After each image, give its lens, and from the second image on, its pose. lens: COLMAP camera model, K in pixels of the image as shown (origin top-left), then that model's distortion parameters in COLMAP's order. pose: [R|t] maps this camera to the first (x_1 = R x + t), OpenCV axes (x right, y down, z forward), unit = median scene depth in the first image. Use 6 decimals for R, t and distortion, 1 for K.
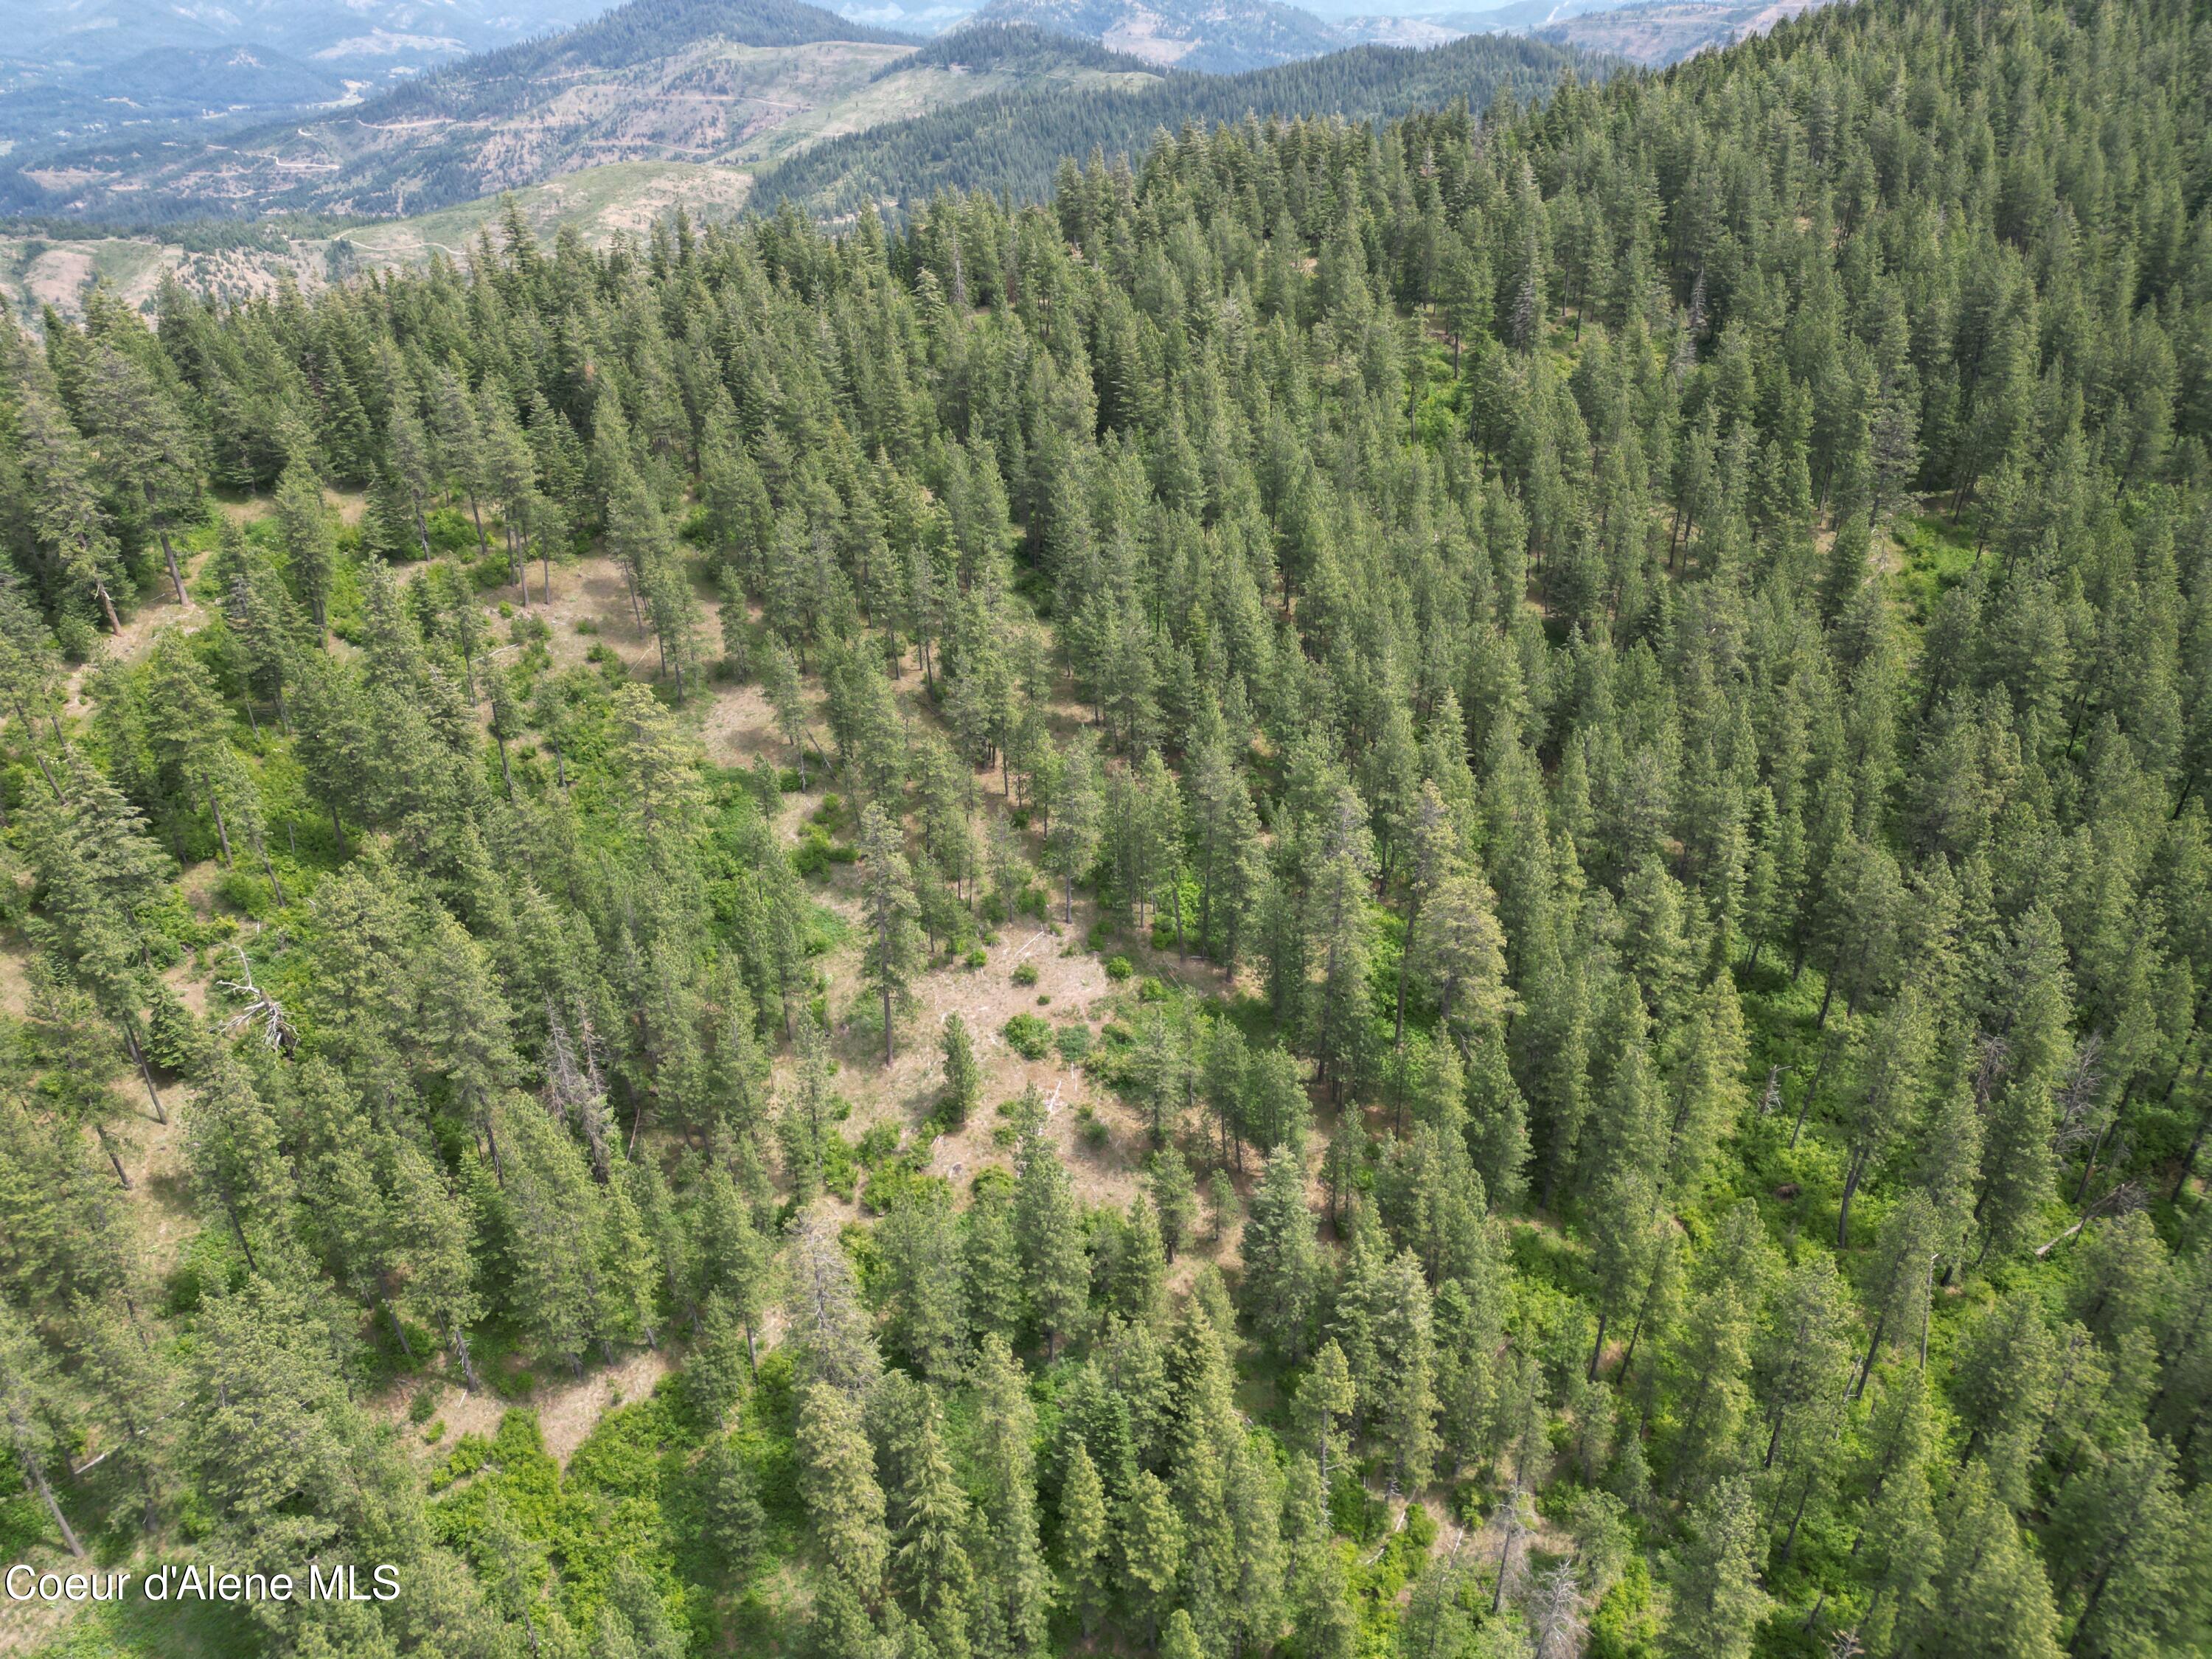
lens RADIAL K [[1542.2, 0, 1109.3], [0, 1542.2, 832.5], [0, 0, 1]] dist [0.086169, -0.085699]
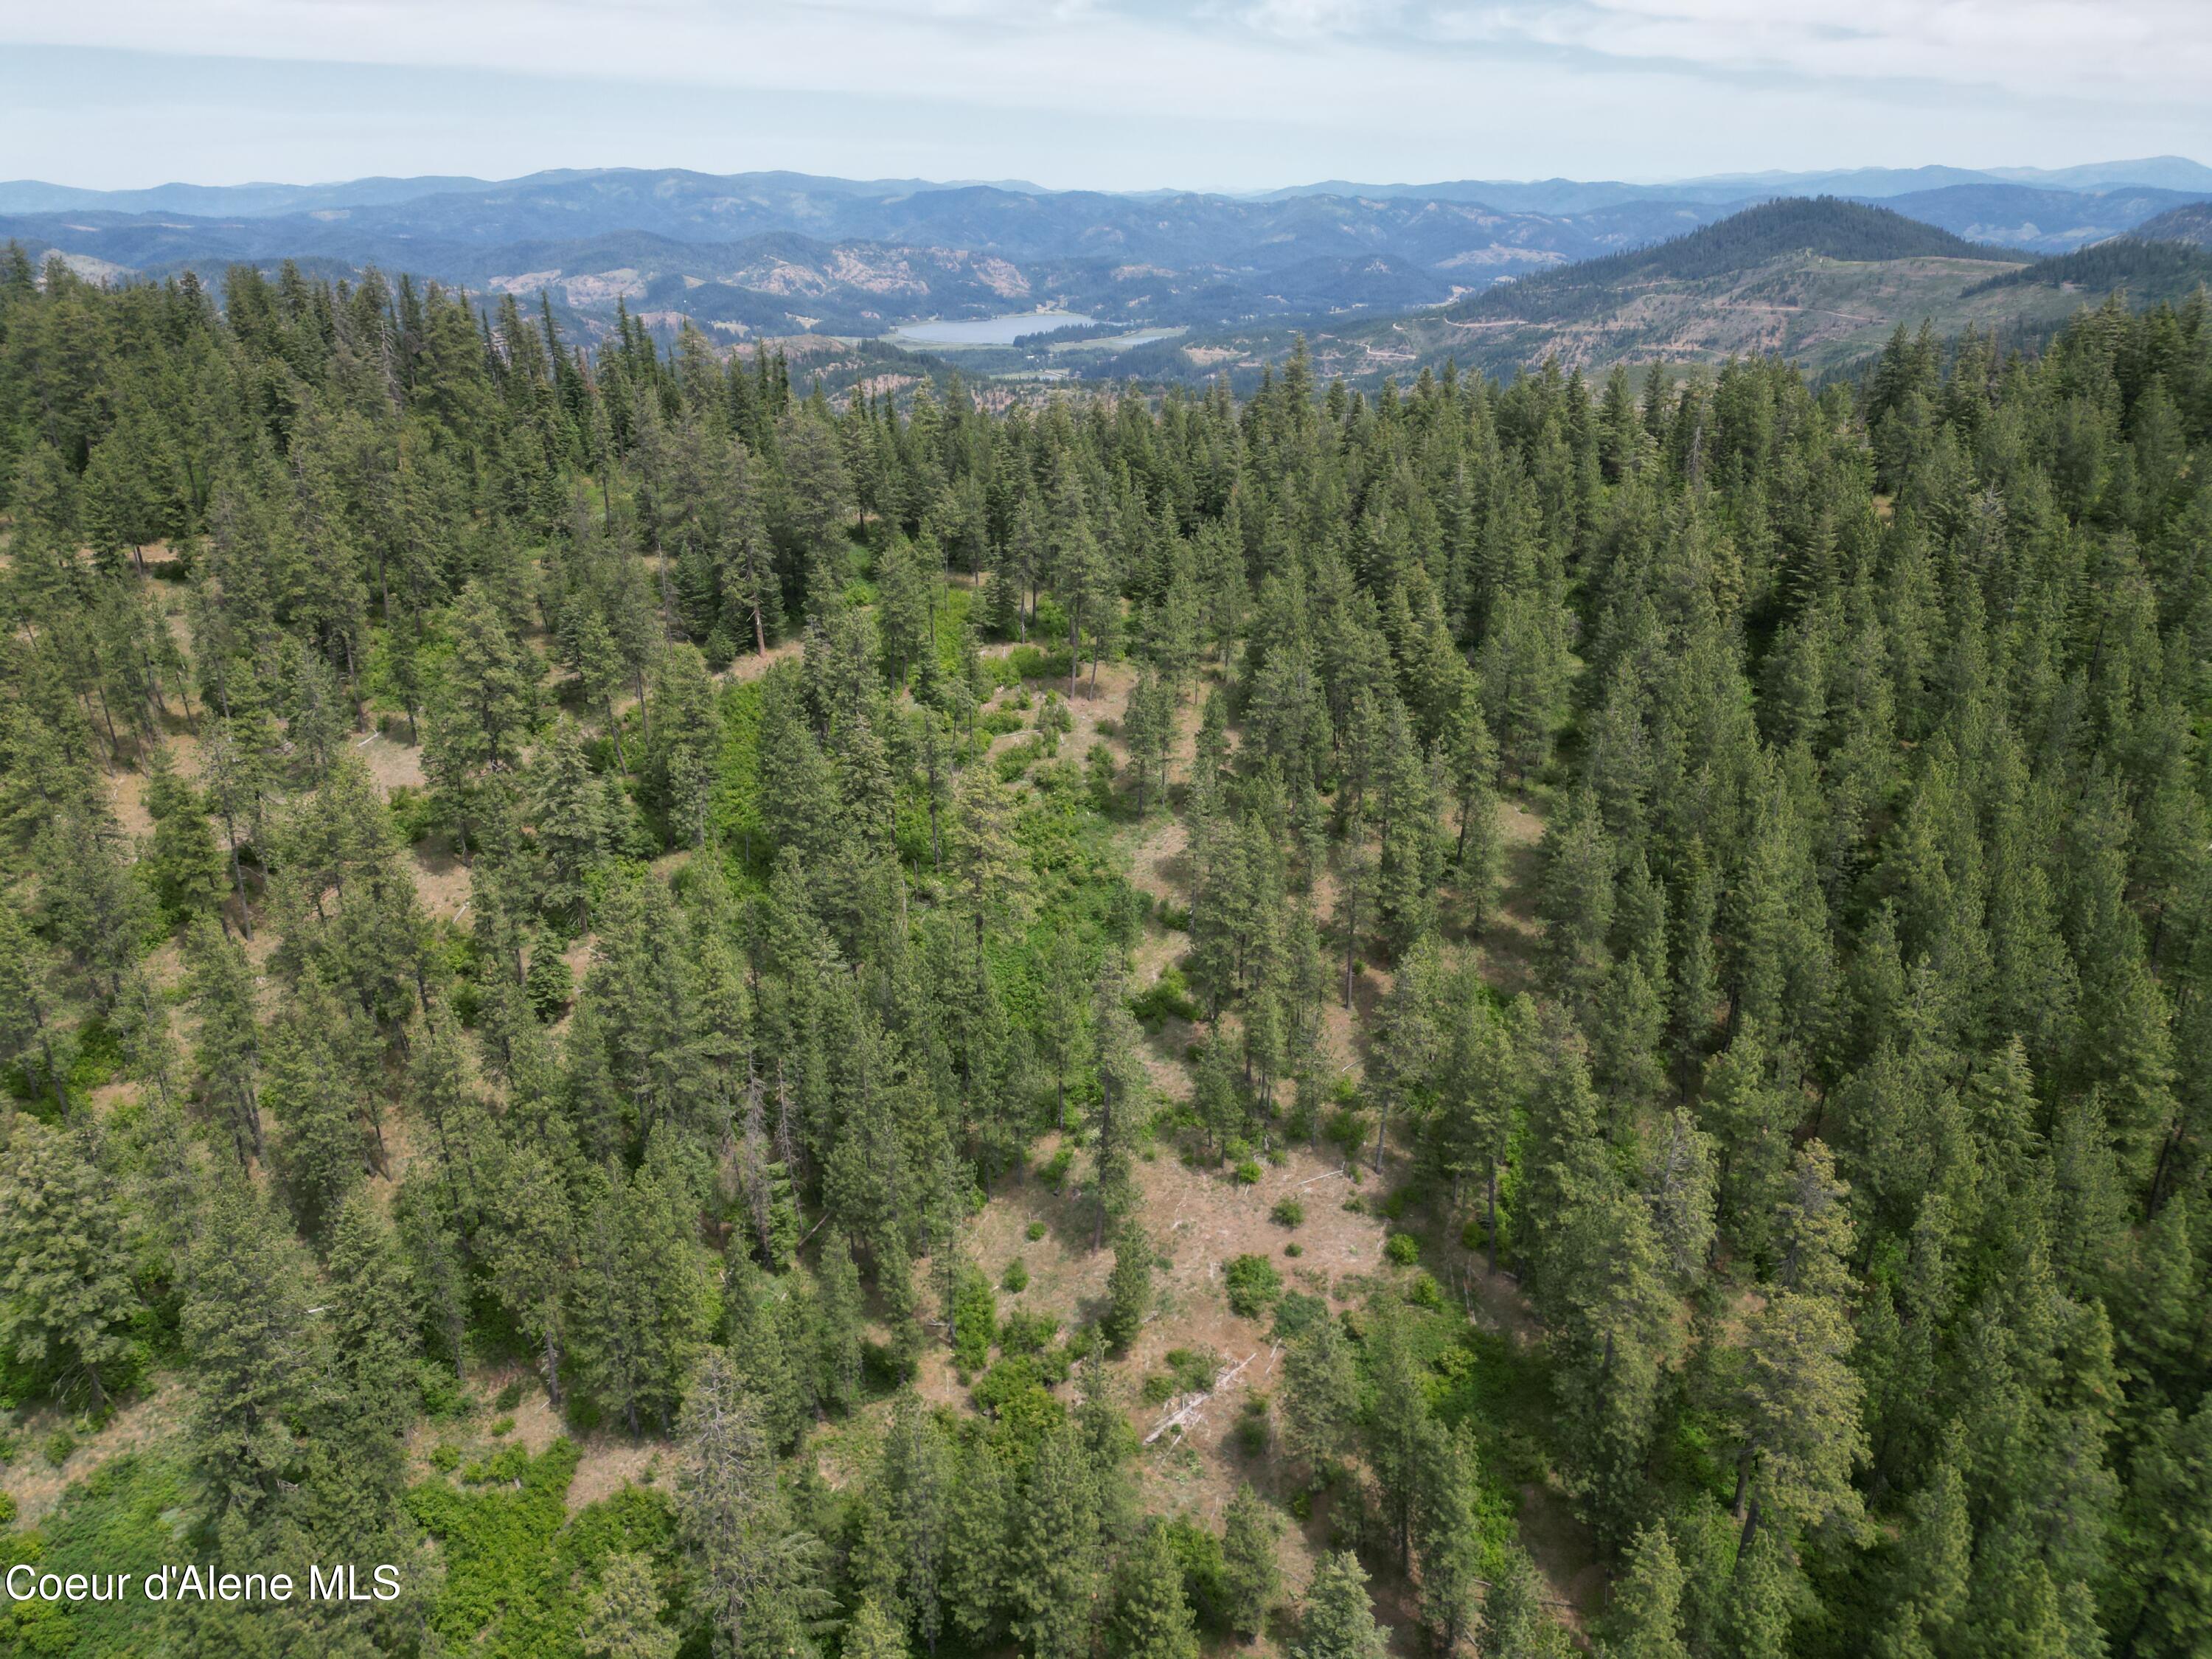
lens RADIAL K [[1544.7, 0, 1109.4], [0, 1544.7, 830.0], [0, 0, 1]] dist [0.080248, -0.073540]
pose [[0.811972, 0.226145, -0.538108, 0.261230], [-0.286830, 0.957499, -0.030412, -0.048654], [0.508360, 0.179040, 0.842327, 0.220239]]
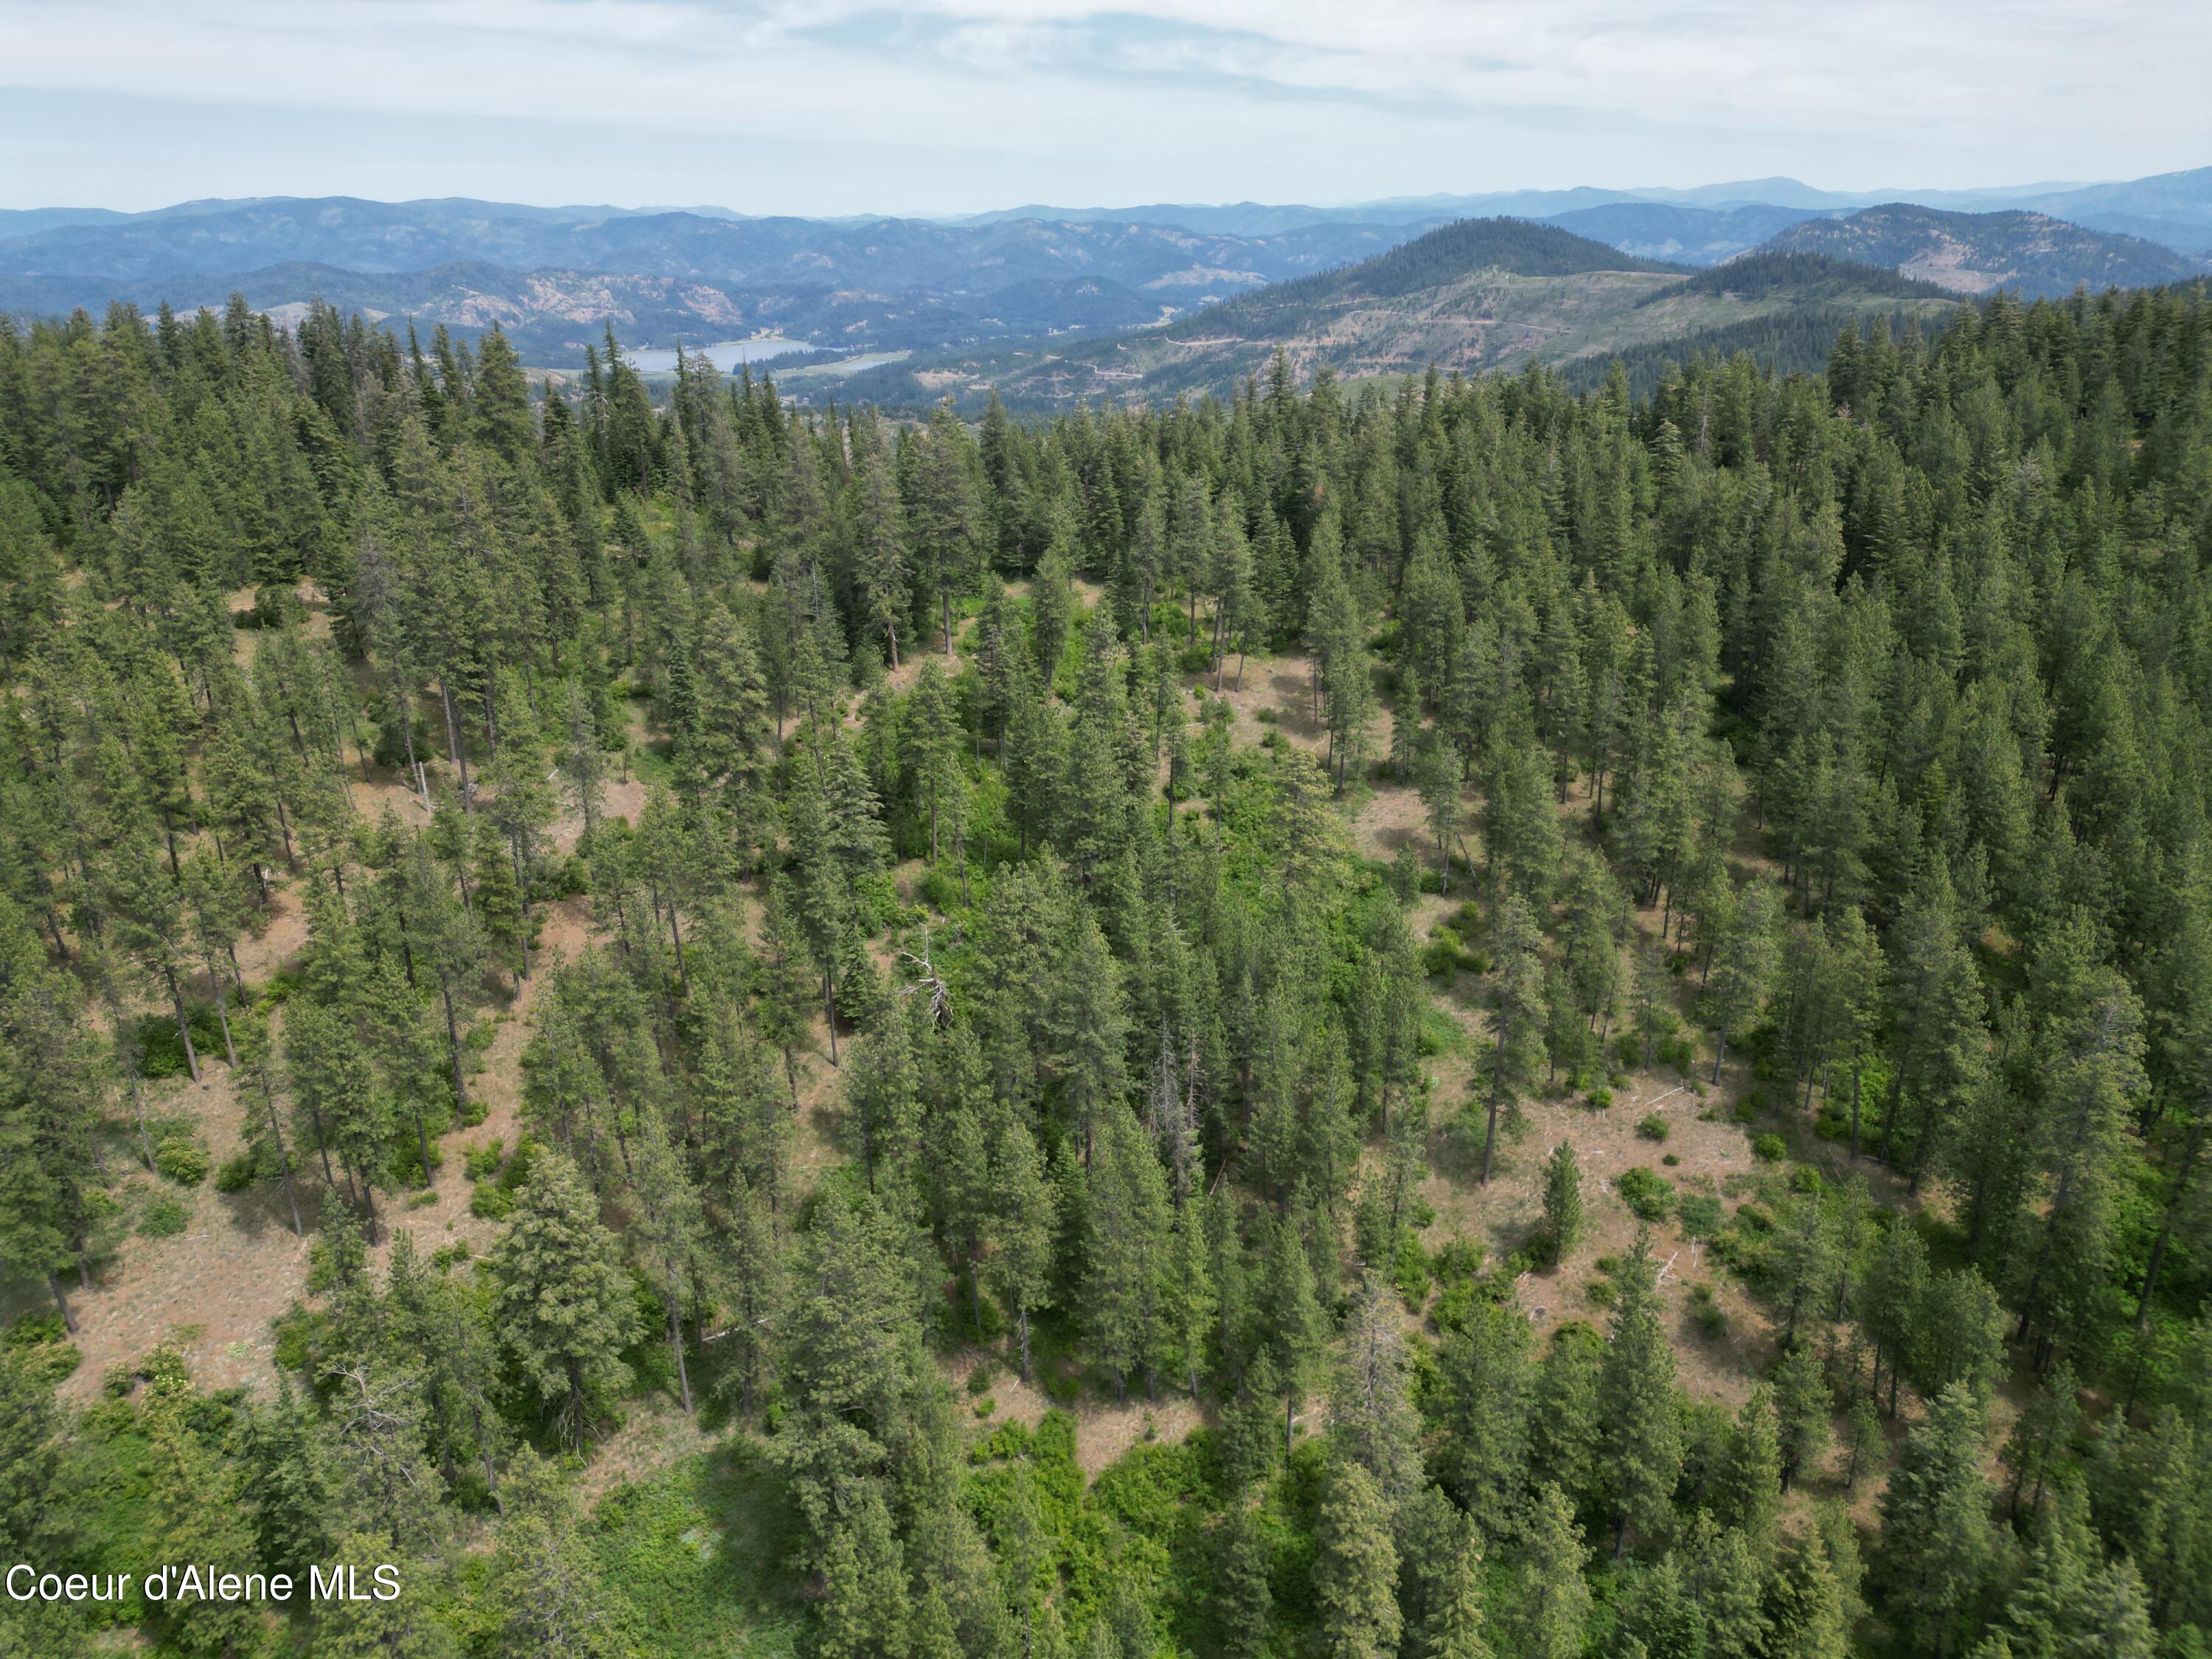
lens RADIAL K [[1542.2, 0, 1109.3], [0, 1542.2, 832.5], [0, 0, 1]] dist [0.086169, -0.085699]
pose [[0.902405, 0.154213, -0.402348, -0.002037], [-0.202917, 0.975832, -0.081093, 0.061766], [0.380119, 0.154822, 0.911888, 0.031162]]
